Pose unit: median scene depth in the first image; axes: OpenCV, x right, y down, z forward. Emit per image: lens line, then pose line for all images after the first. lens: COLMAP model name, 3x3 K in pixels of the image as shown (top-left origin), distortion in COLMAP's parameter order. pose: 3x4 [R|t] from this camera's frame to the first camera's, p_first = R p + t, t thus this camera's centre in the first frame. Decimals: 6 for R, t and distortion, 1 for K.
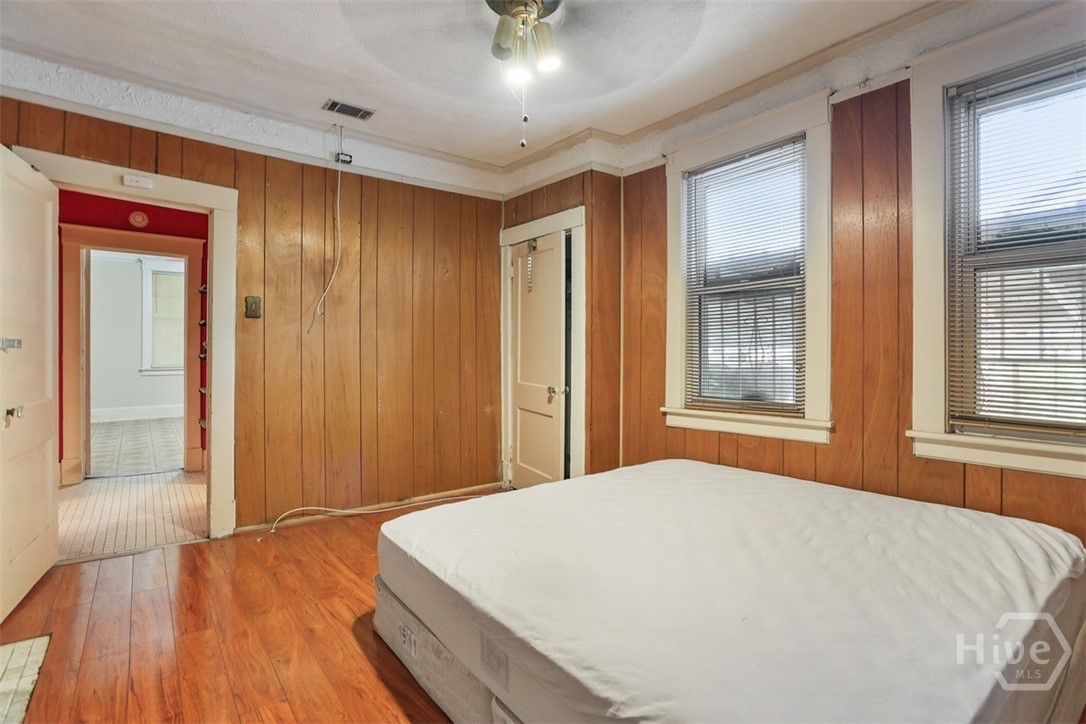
lens RADIAL K [[534.2, 0, 520.6], [0, 534.2, 344.2], [0, 0, 1]] dist [-0.019706, 0.000469]
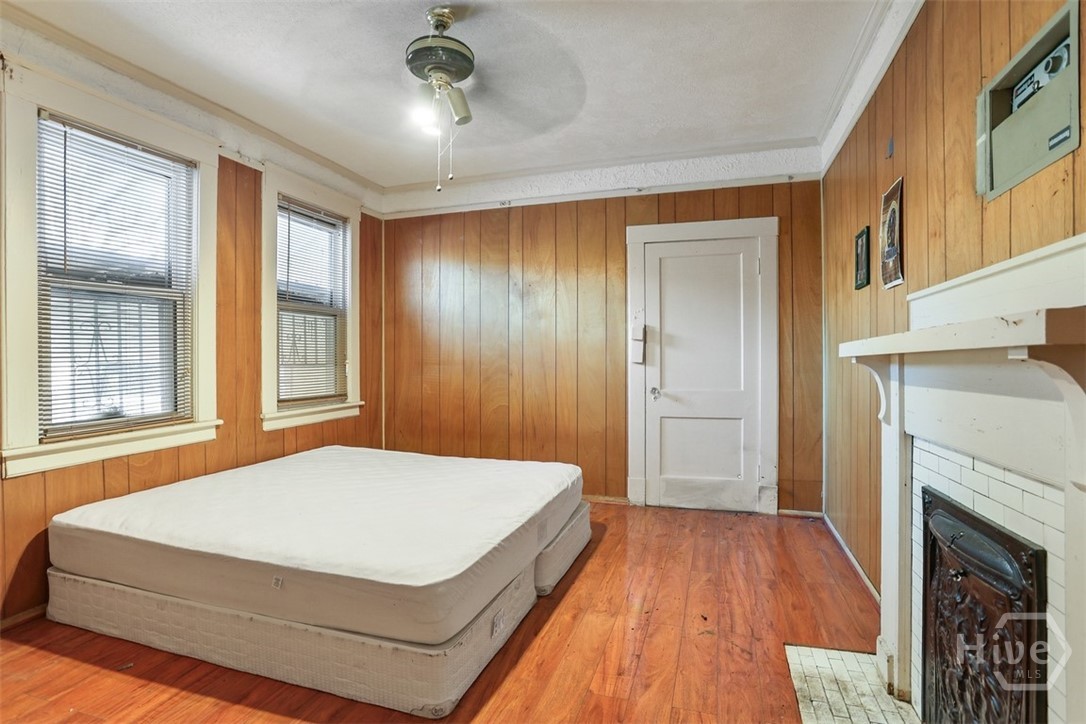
lens RADIAL K [[553.5, 0, 544.9], [0, 553.5, 358.8], [0, 0, 1]] dist [-0.064029, 0.032703]
pose [[-0.588601, 0.003031, 0.808418, -0.658896], [0.003776, 0.999992, -0.001001, 0.010964], [-0.808415, 0.002463, -0.588608, 0.887155]]
